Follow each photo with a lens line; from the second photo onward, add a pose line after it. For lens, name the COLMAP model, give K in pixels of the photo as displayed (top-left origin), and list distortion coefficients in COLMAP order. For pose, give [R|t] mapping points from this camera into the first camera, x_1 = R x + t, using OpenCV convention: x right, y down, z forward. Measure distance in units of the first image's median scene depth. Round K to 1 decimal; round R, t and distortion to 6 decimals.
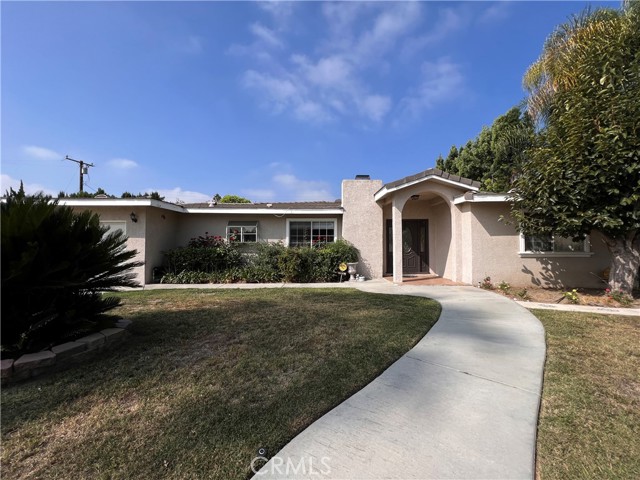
lens RADIAL K [[264.0, 0, 321.8], [0, 264.0, 238.5], [0, 0, 1]] dist [-0.001922, 0.001059]
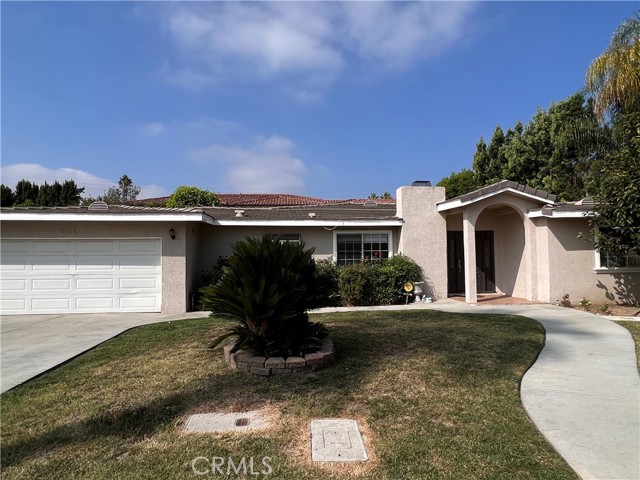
lens RADIAL K [[408.8, 0, 321.2], [0, 408.8, 240.0], [0, 0, 1]] dist [-0.001127, -0.002445]
pose [[0.994845, -0.008505, 0.101049, -0.347661], [0.009052, 0.999947, -0.004955, -0.046043], [-0.101001, 0.005844, 0.994869, -0.338661]]
